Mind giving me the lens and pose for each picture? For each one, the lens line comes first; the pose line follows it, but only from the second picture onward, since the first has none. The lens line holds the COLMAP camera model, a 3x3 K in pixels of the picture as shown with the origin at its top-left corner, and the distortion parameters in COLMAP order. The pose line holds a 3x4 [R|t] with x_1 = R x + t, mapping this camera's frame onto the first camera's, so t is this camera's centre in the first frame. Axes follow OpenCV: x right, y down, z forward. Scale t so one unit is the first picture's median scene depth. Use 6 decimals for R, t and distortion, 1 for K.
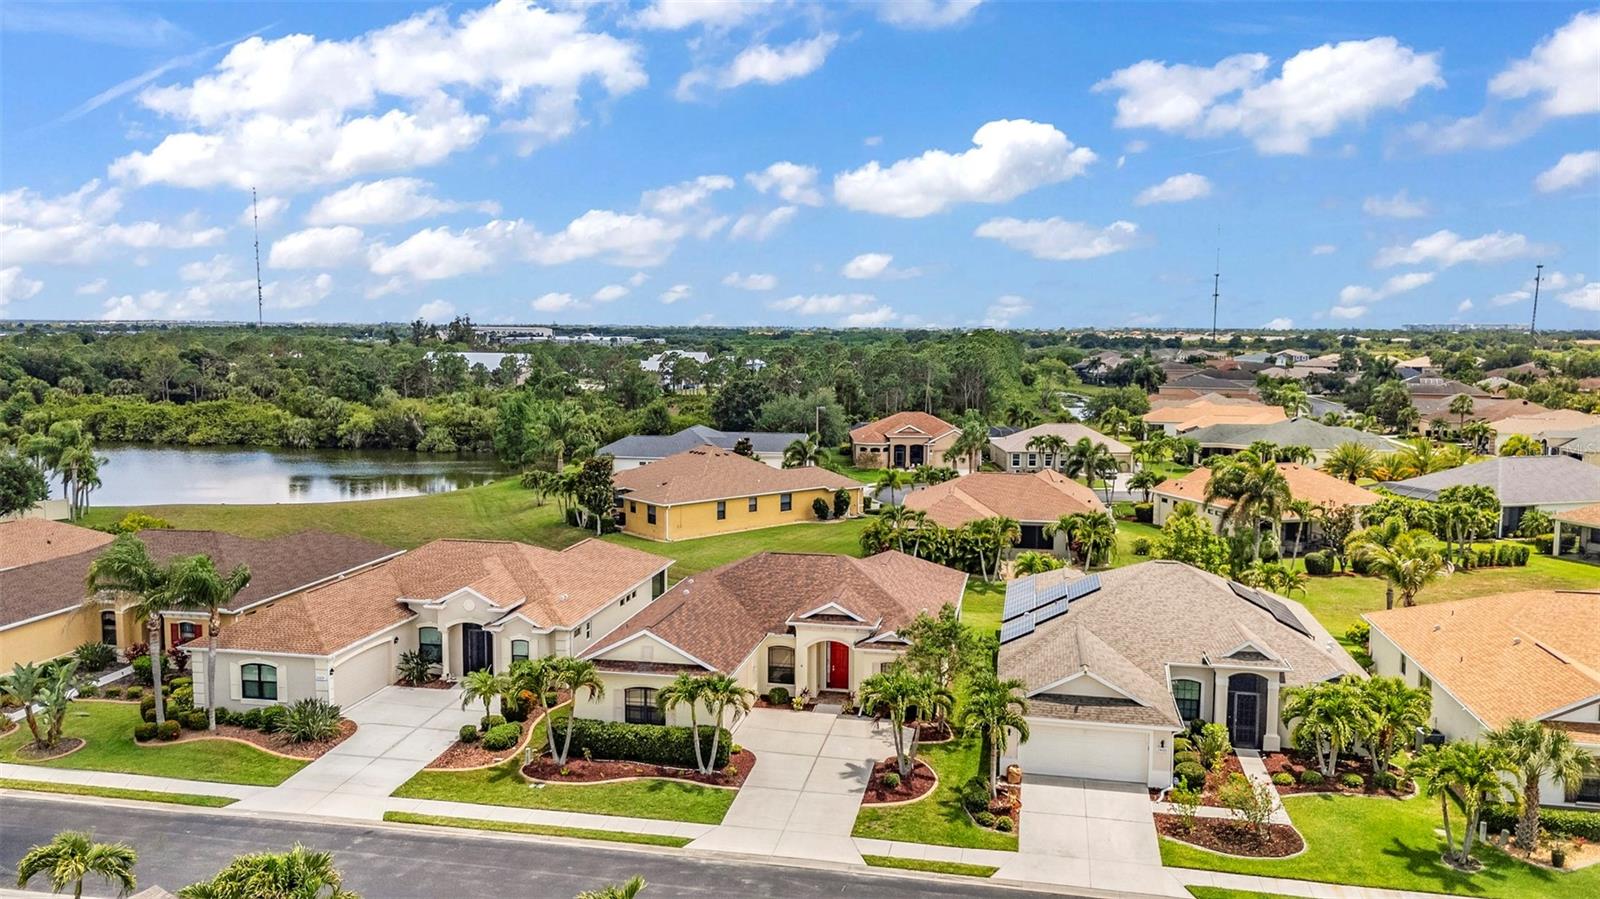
lens RADIAL K [[1175.5, 0, 800.0], [0, 1175.5, 449.5], [0, 0, 1]] dist [0.063481, -0.053554]
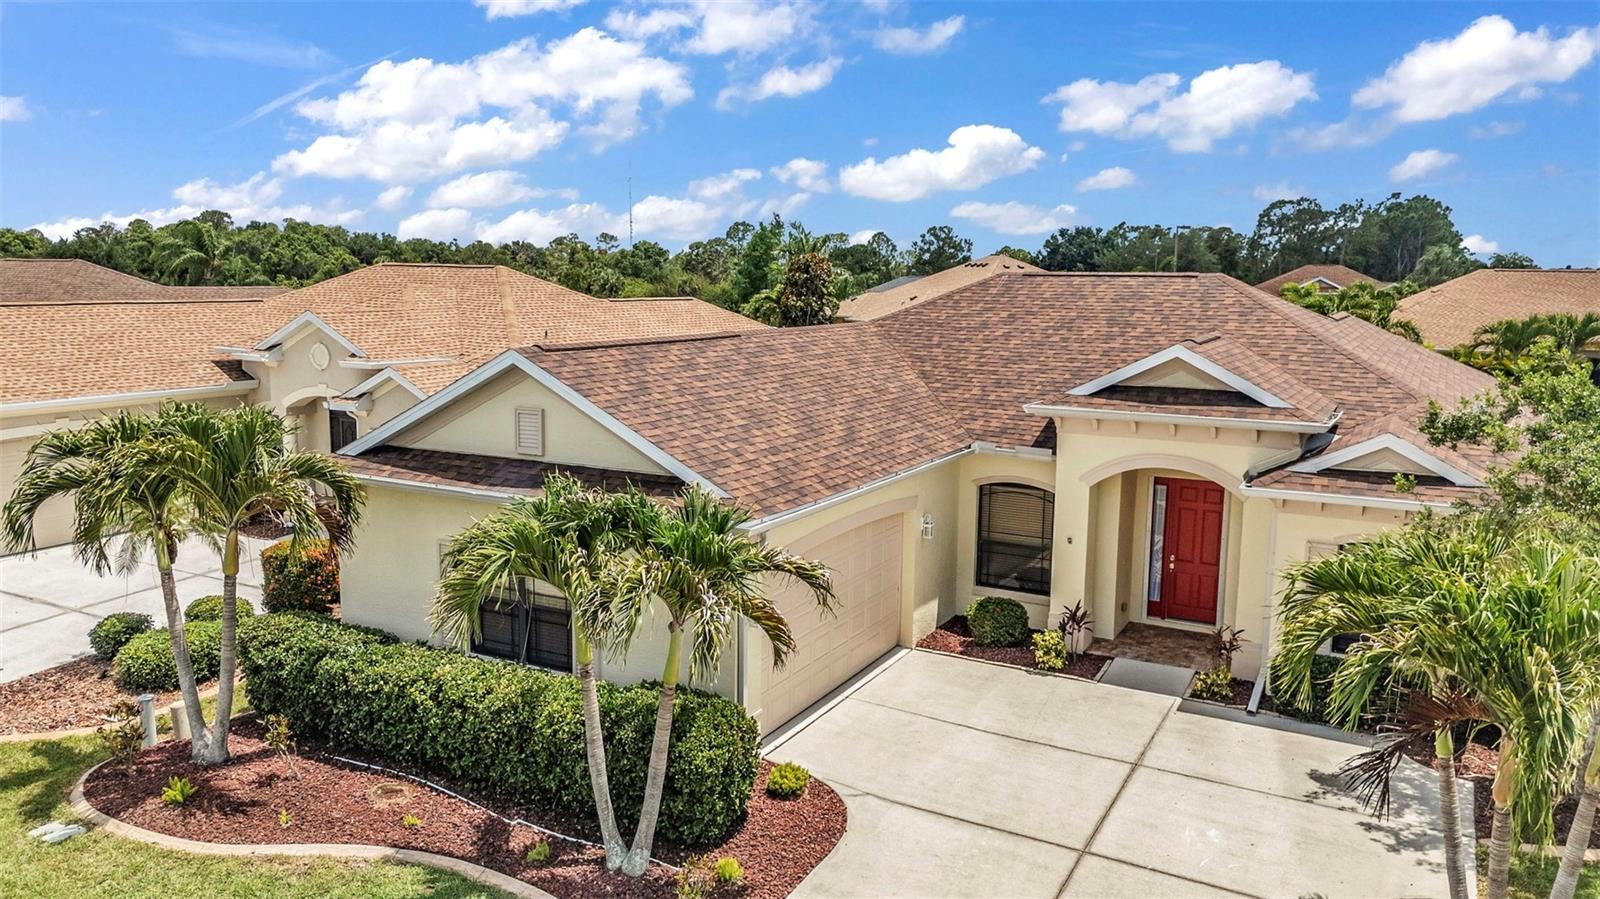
lens RADIAL K [[1182.7, 0, 793.6], [0, 1182.7, 453.1], [0, 0, 1]] dist [0.058572, -0.062481]
pose [[0.955237, 0.051652, -0.291298, 0.023881], [-0.037790, 0.997878, 0.053018, 0.148442], [0.293419, -0.039637, 0.955162, 0.676848]]
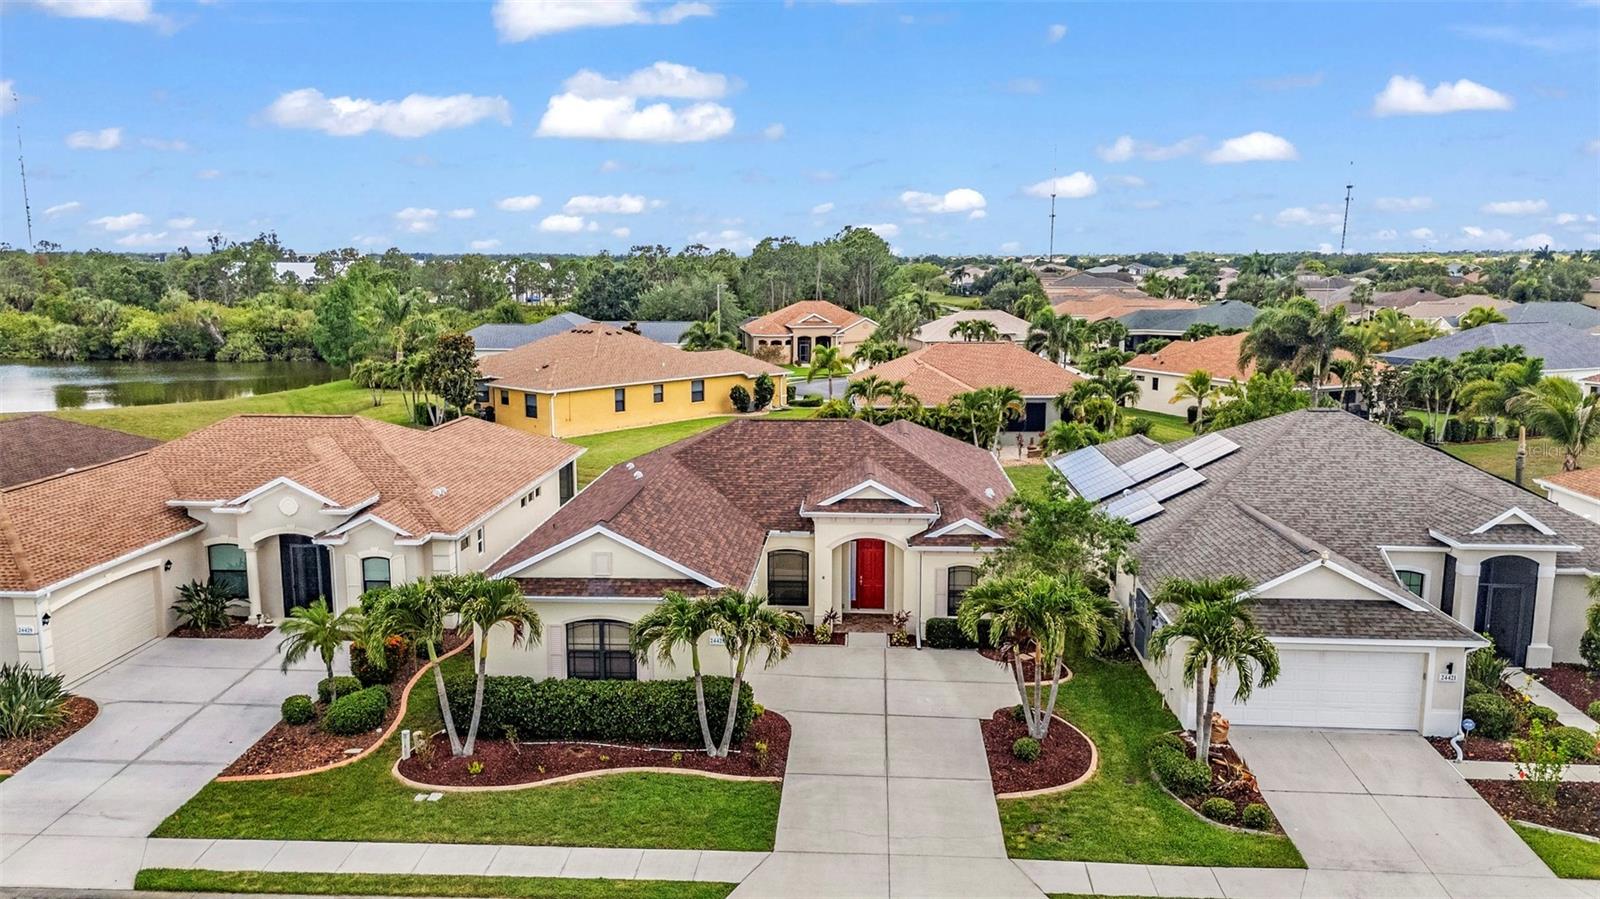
lens RADIAL K [[1174.0, 0, 799.7], [0, 1174.0, 454.2], [0, 0, 1]] dist [0.059172, -0.040216]
pose [[0.990418, -0.027547, 0.135324, -0.101887], [0.019059, 0.997792, 0.063620, 0.074601], [-0.136778, -0.060431, 0.988757, 0.365164]]
